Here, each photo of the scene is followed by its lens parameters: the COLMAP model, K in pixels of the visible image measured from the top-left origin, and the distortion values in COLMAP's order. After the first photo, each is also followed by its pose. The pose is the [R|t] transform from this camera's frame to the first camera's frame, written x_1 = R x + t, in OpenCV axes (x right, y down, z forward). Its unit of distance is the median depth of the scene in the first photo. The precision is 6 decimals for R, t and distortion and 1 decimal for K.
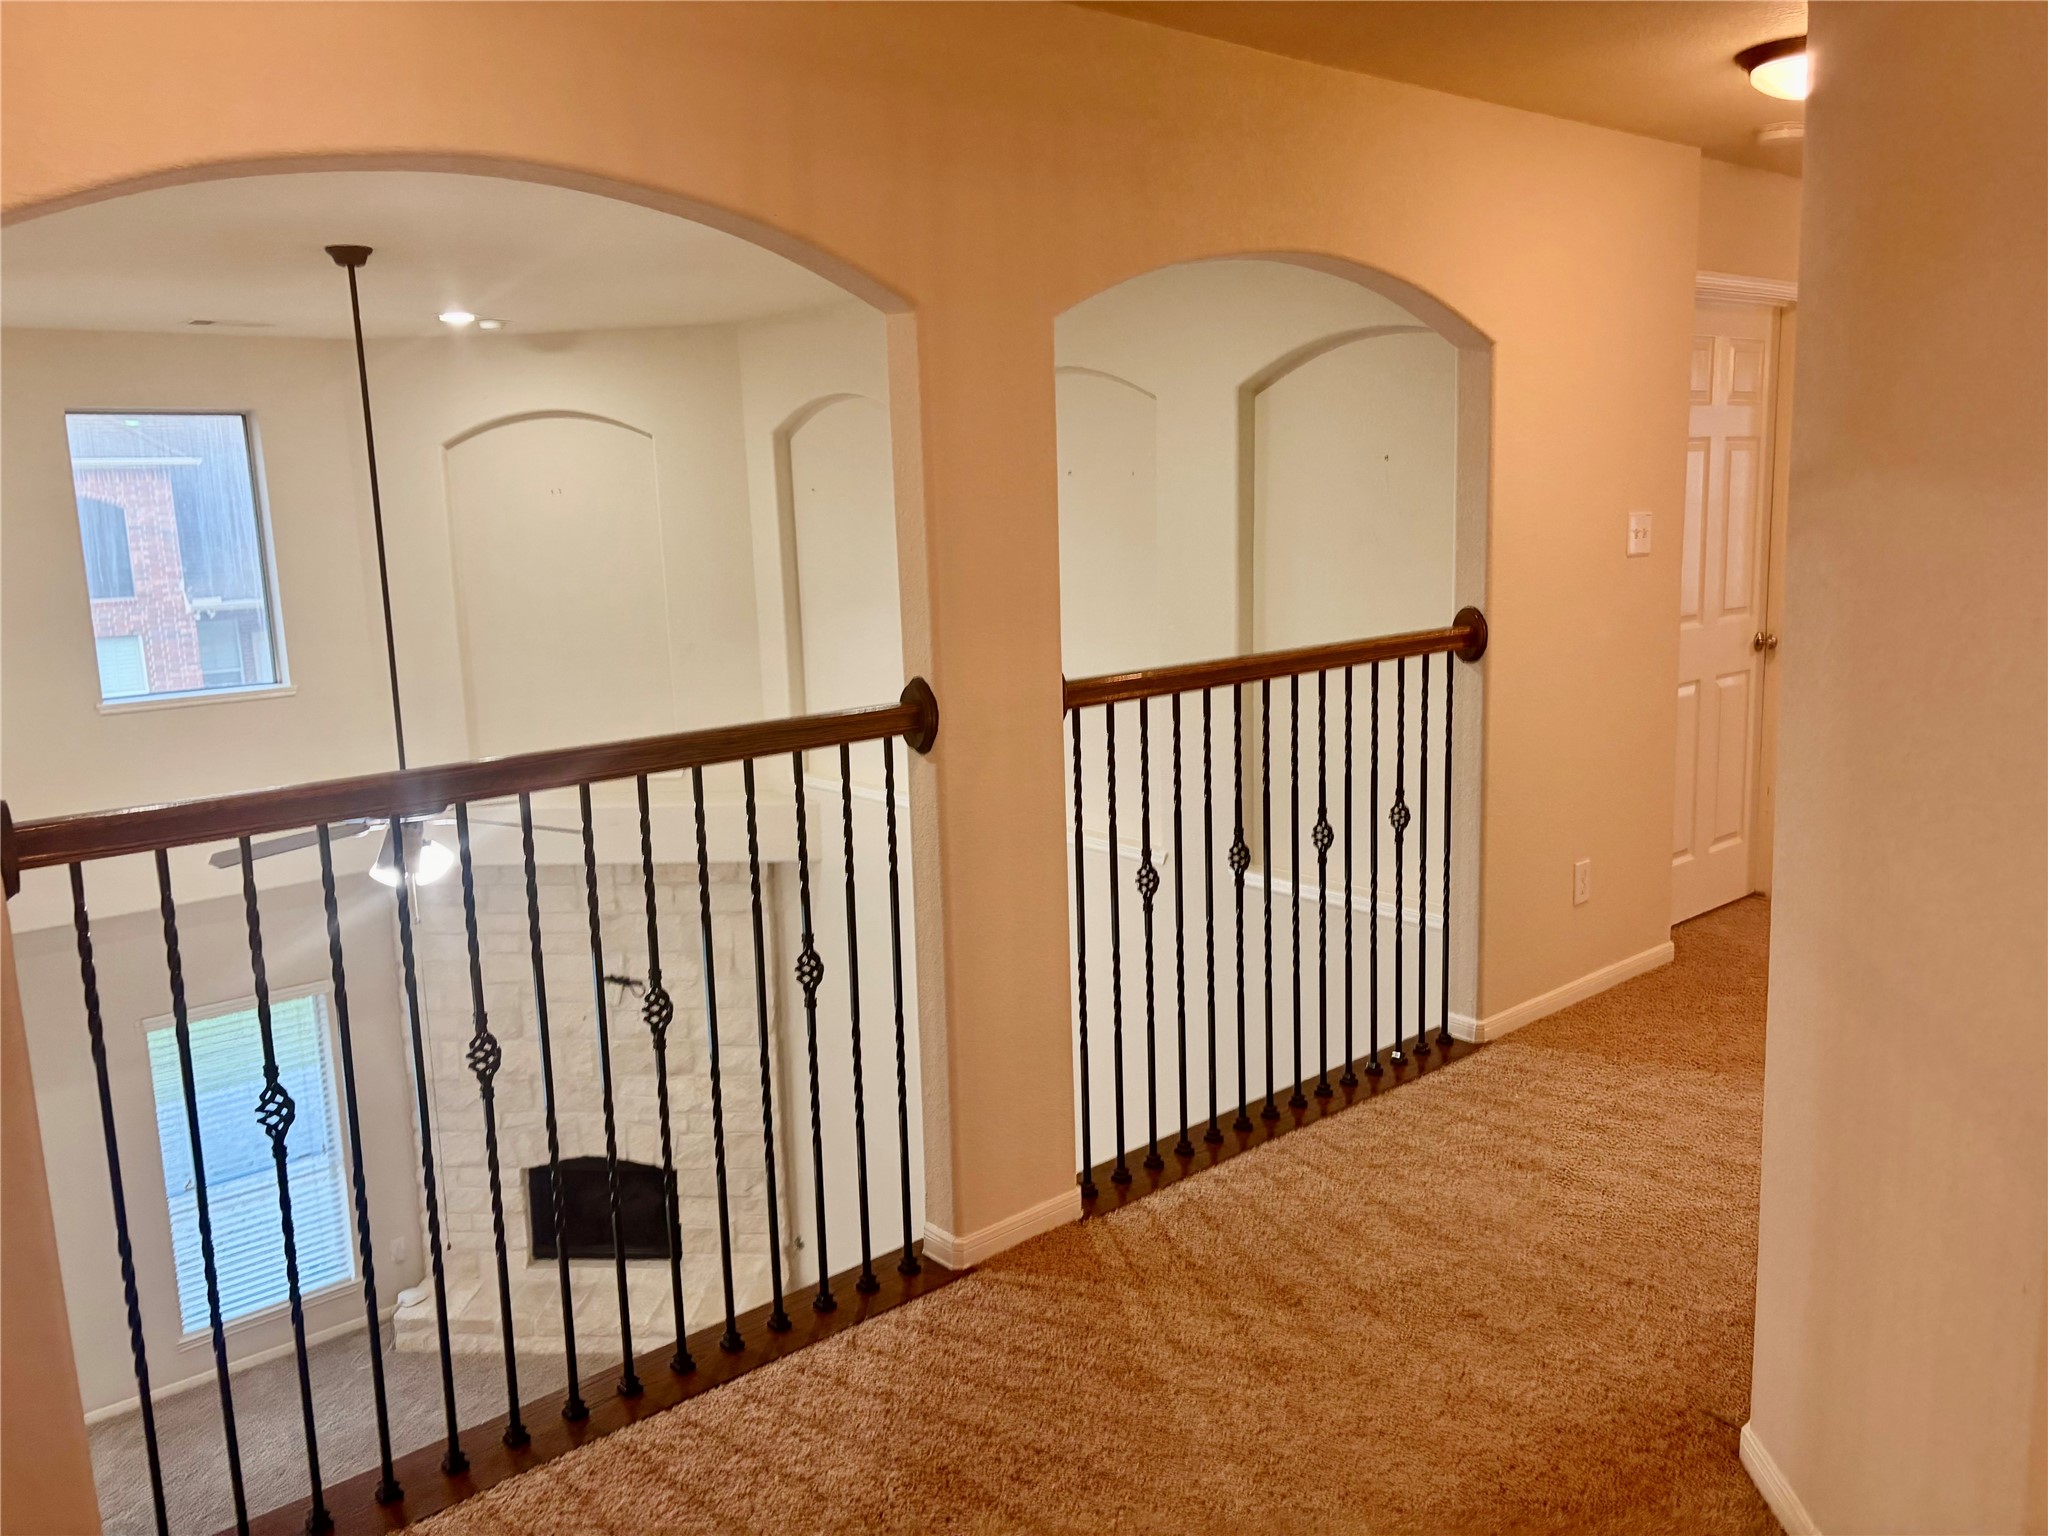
lens RADIAL K [[1548.7, 0, 1050.4], [0, 1548.7, 766.6], [0, 0, 1]] dist [0.049663, 0.000762]
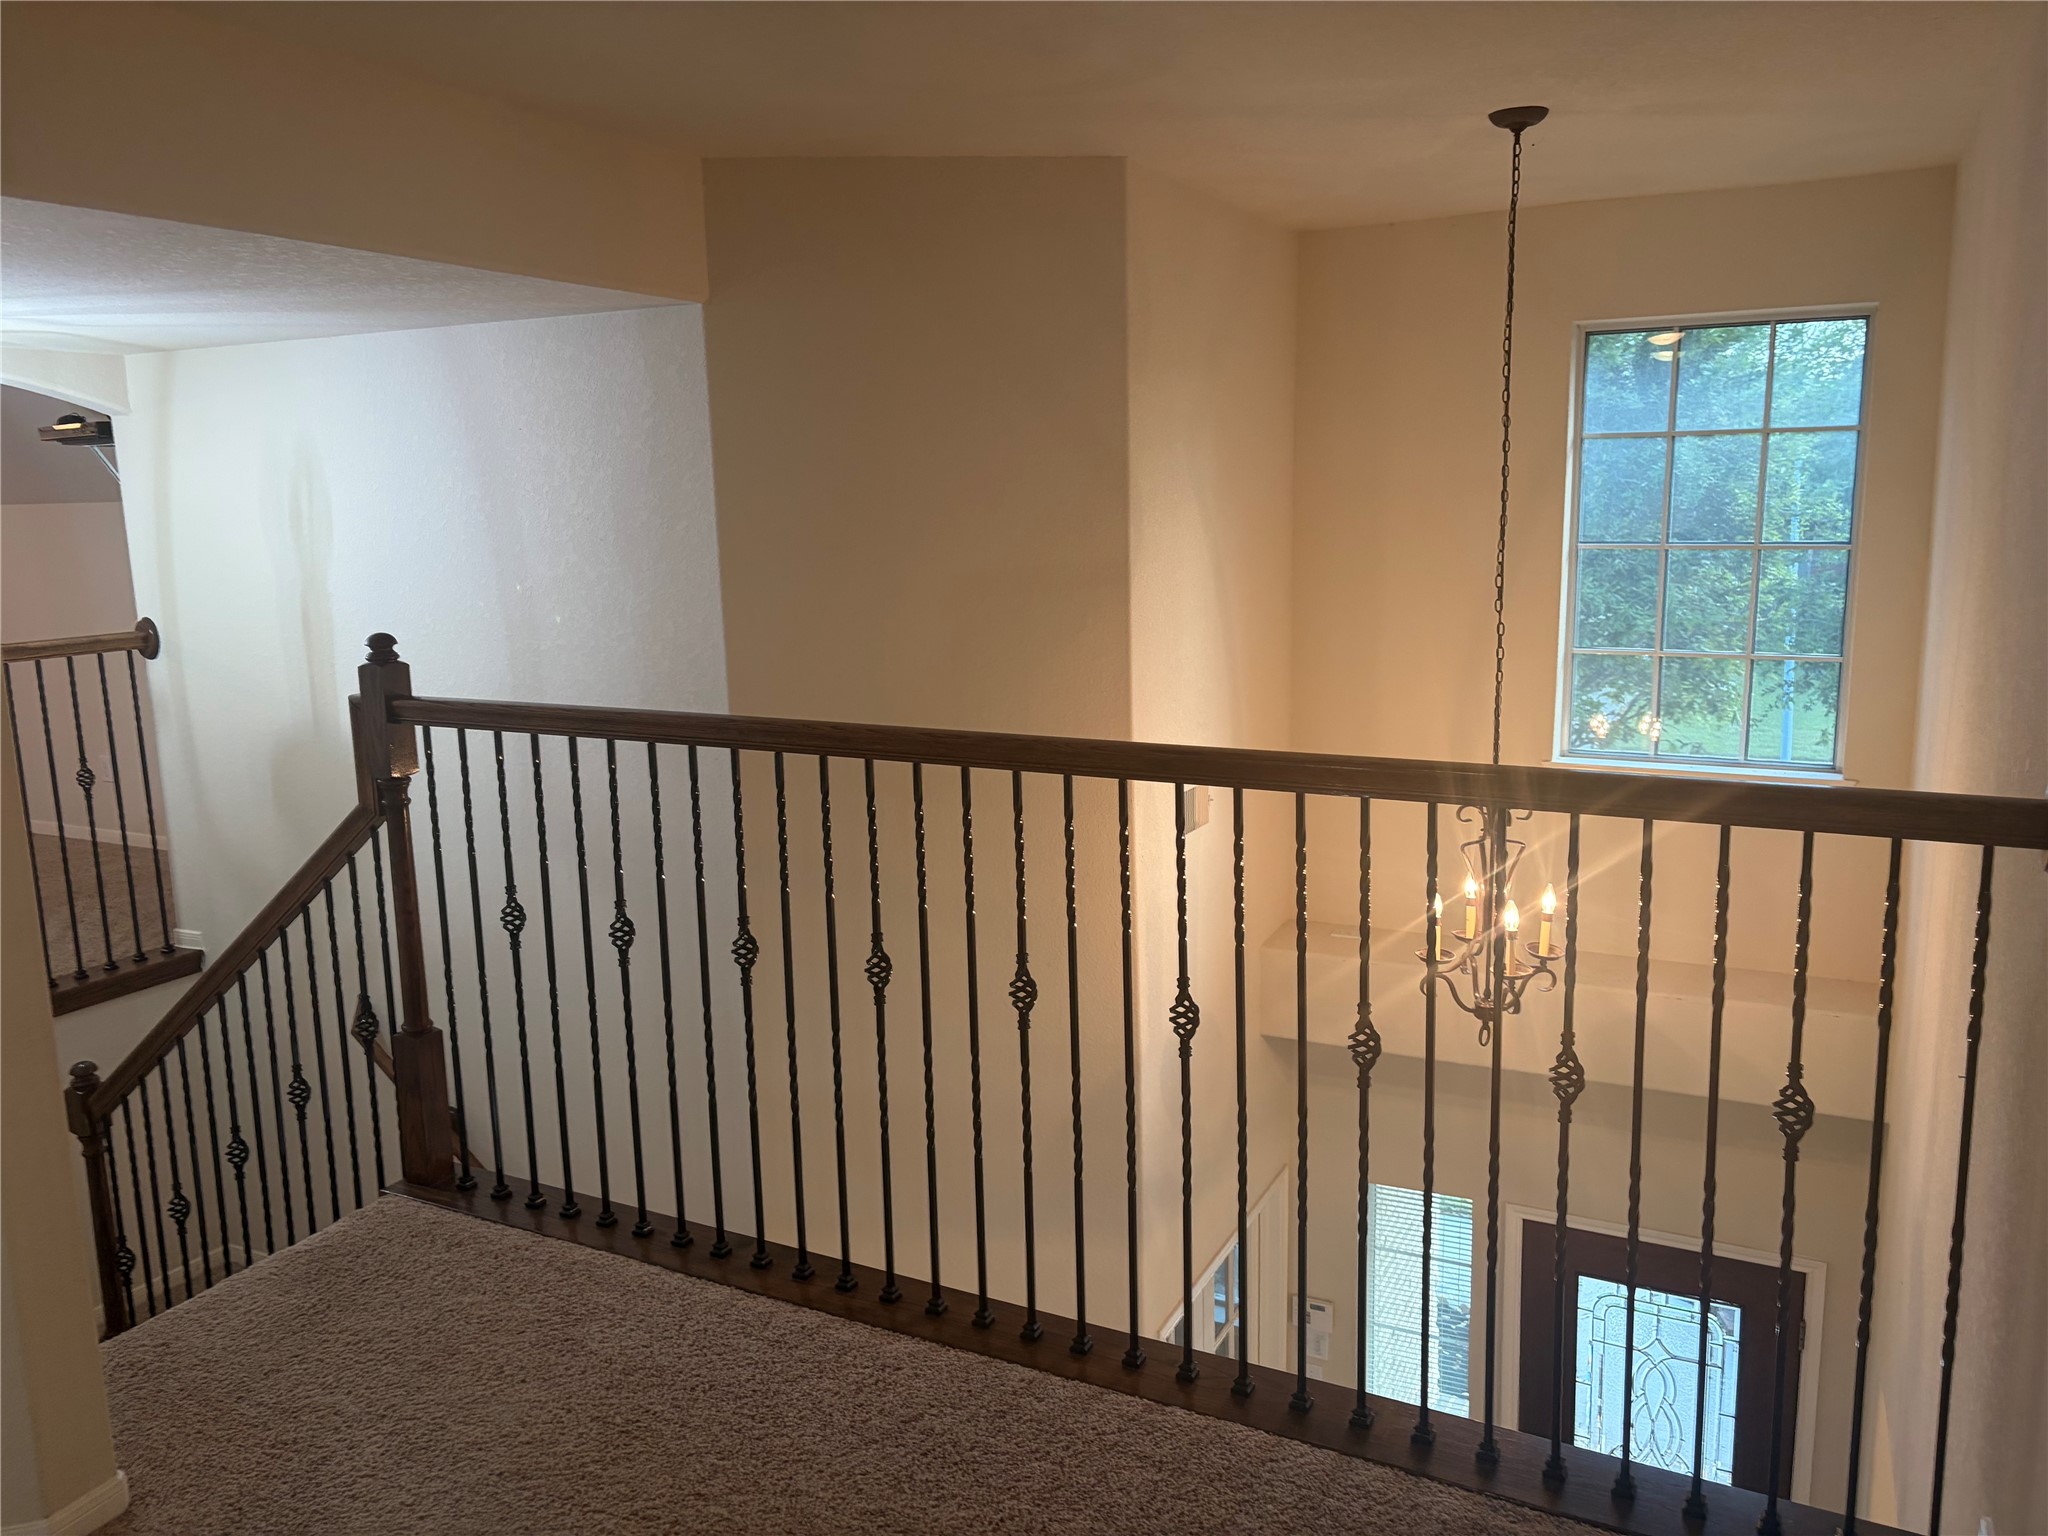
lens RADIAL K [[1548.7, 0, 1050.4], [0, 1548.7, 766.6], [0, 0, 1]] dist [0.049663, 0.000762]
pose [[0.378437, 0.179680, -0.908020, 0.797905], [-0.168889, 0.977915, 0.123123, -0.147460], [0.910089, 0.106761, 0.400425, 0.677804]]
